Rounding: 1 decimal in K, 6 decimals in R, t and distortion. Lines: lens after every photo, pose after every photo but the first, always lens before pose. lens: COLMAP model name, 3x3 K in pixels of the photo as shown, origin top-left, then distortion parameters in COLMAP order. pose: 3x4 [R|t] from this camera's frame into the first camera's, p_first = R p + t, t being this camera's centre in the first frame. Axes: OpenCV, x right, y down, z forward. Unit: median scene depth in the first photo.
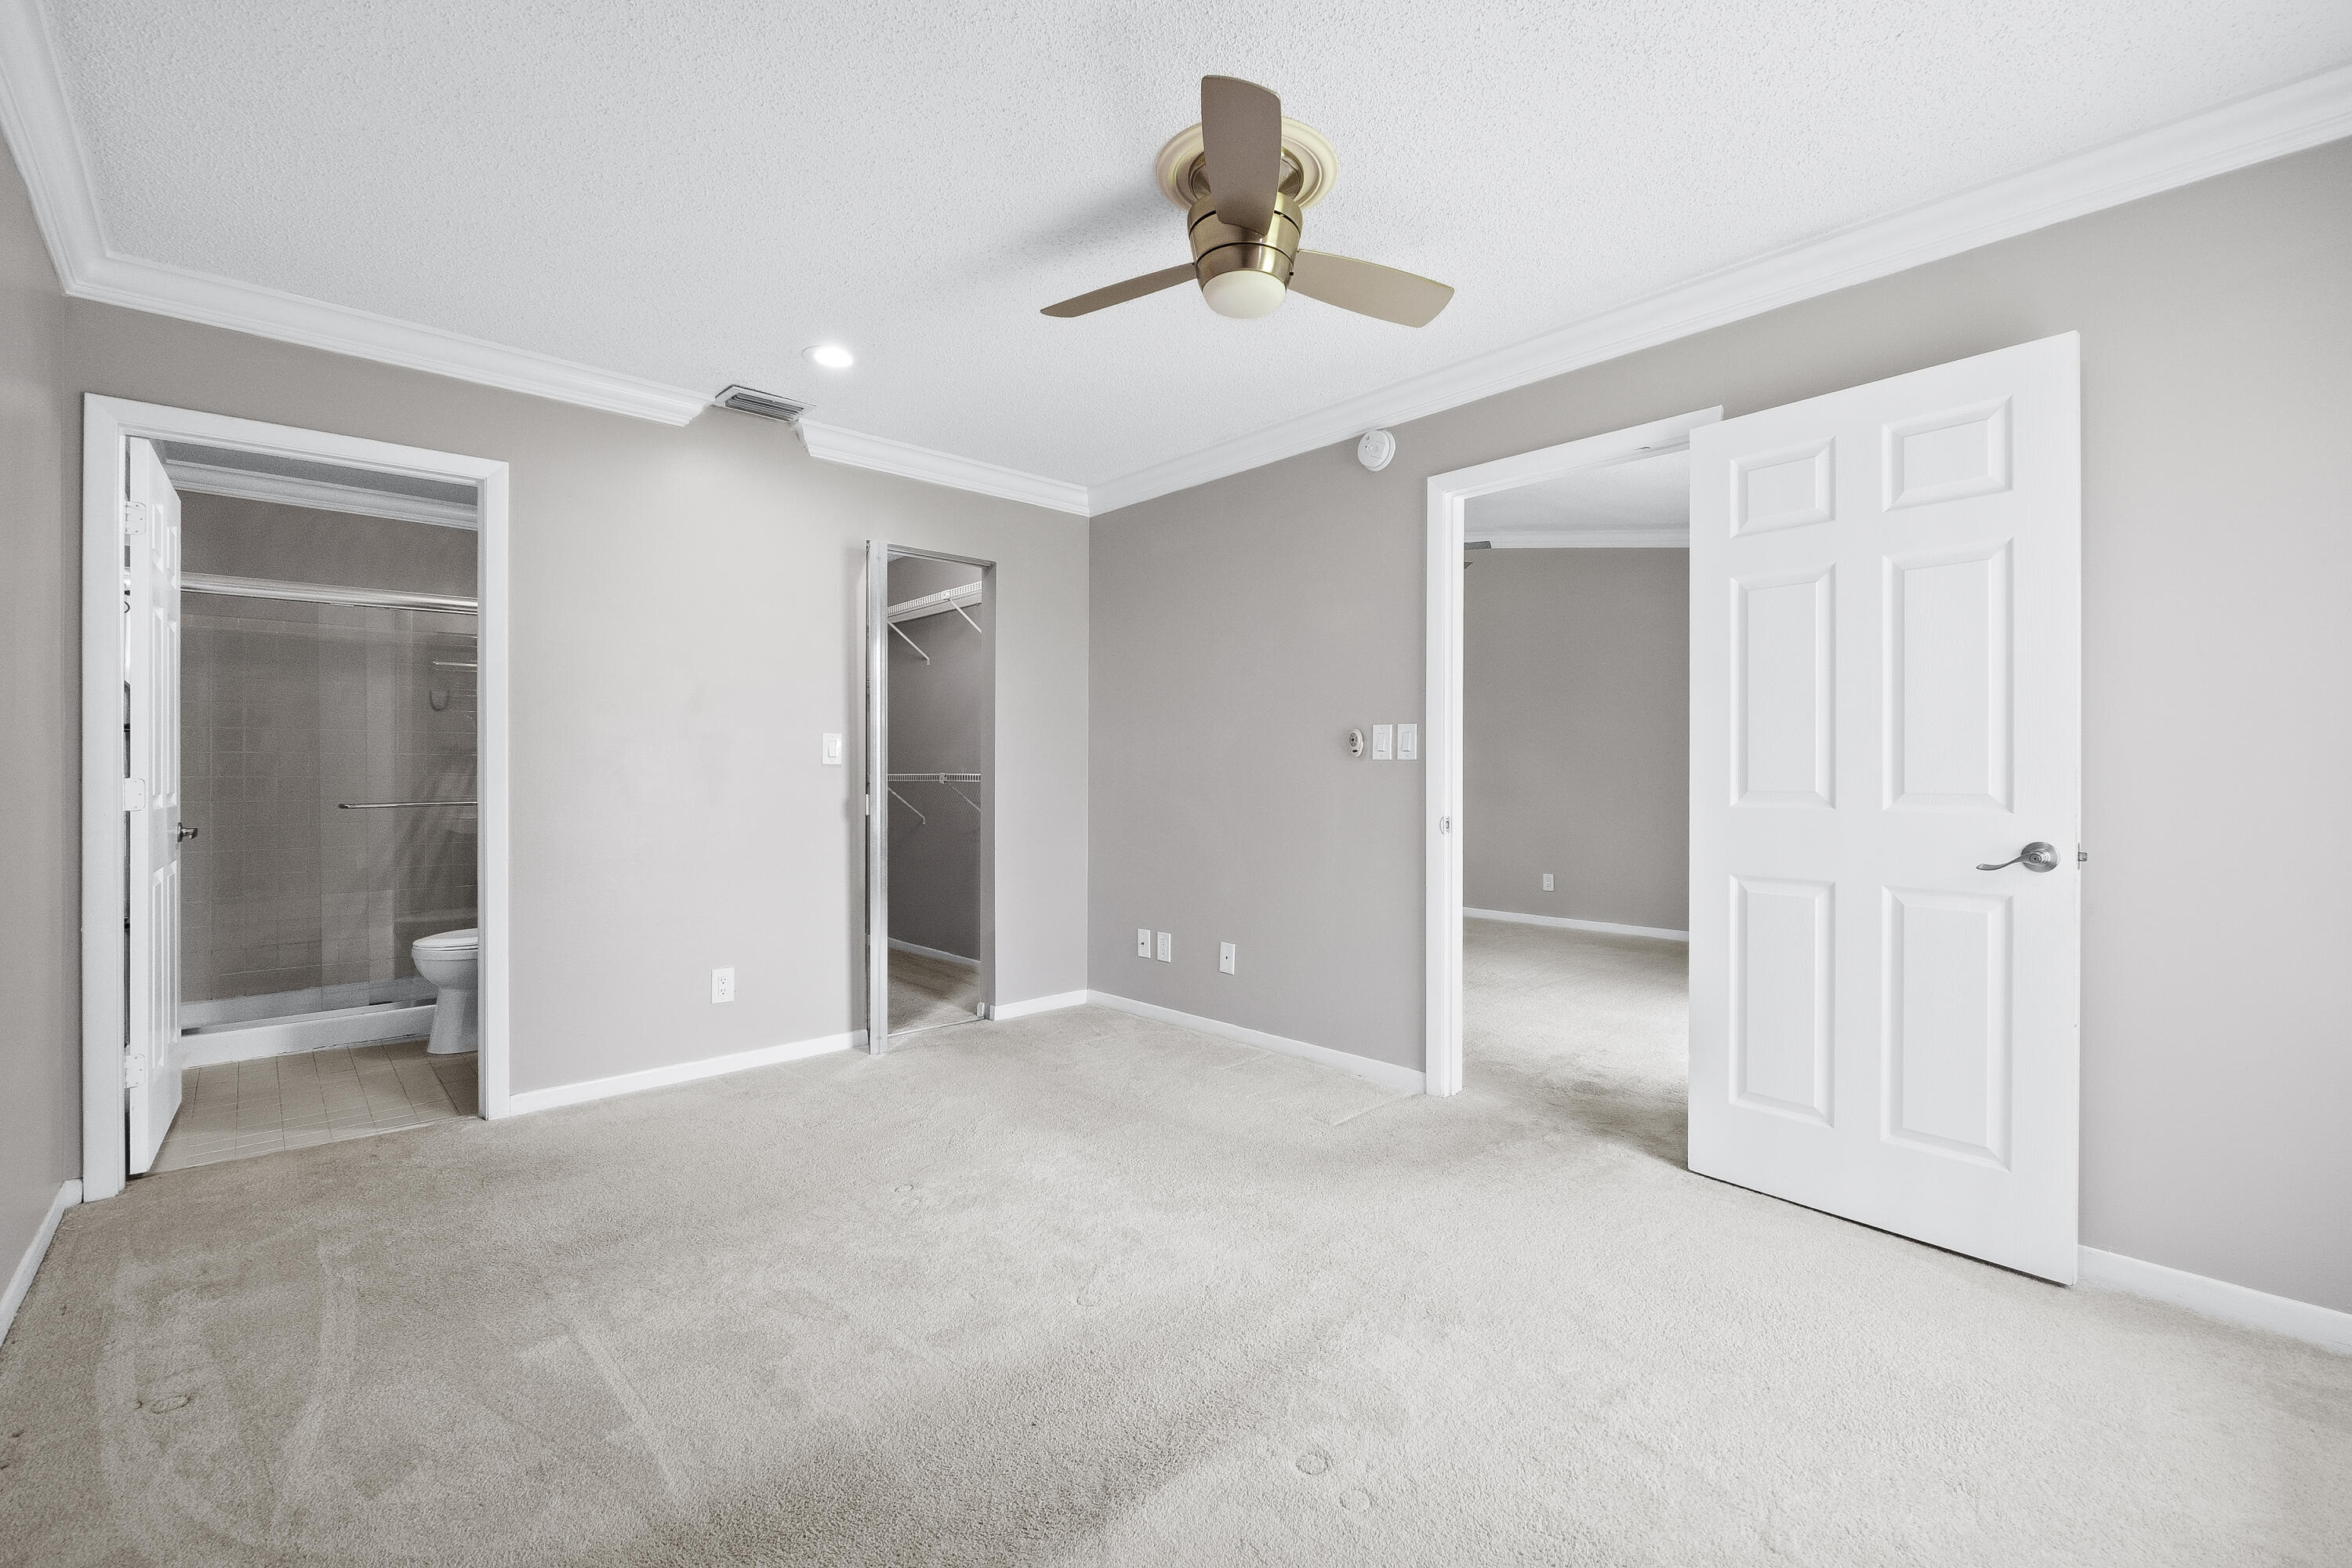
lens RADIAL K [[1024.6, 0, 1167.2], [0, 1024.6, 766.0], [0, 0, 1]] dist [-0.001082, -0.000155]
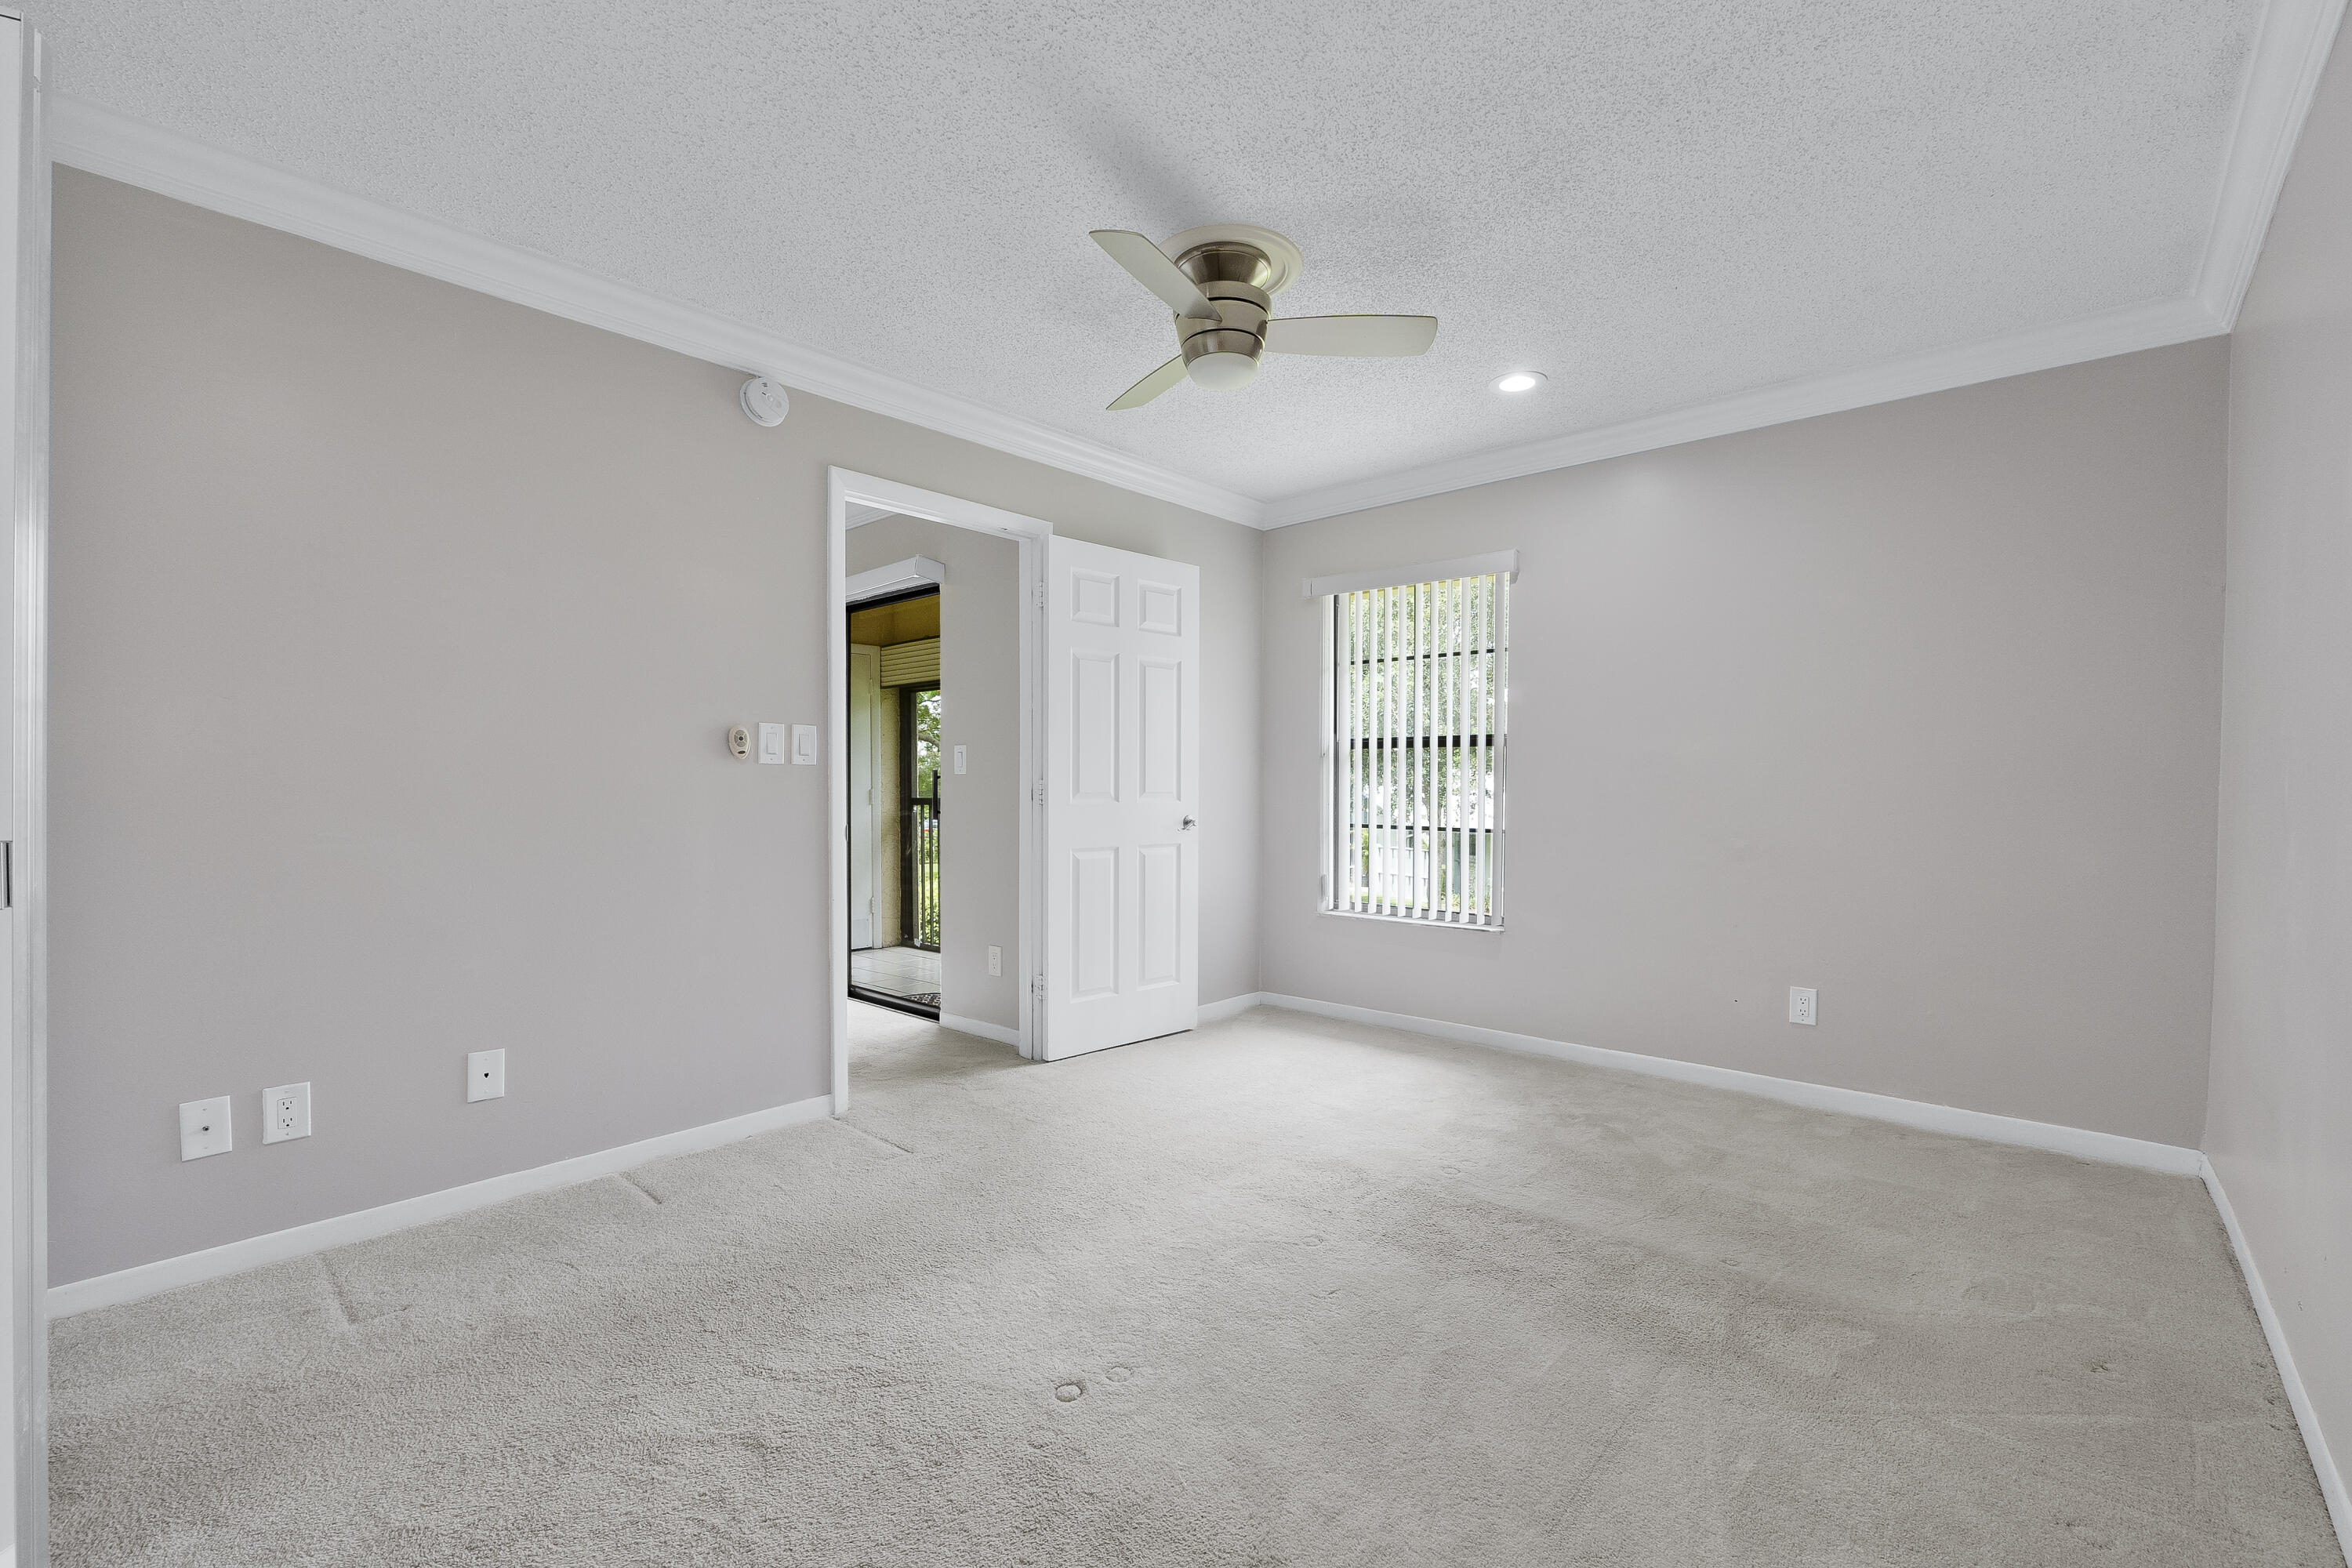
lens RADIAL K [[1024.6, 0, 1166.4], [0, 1024.6, 800.3], [0, 0, 1]] dist [-0.001082, -0.000155]
pose [[-0.105311, -0.012475, 0.994361, -0.704982], [-0.005163, 0.999915, 0.011997, 0.013321], [-0.994426, -0.003871, -0.105366, 0.770174]]
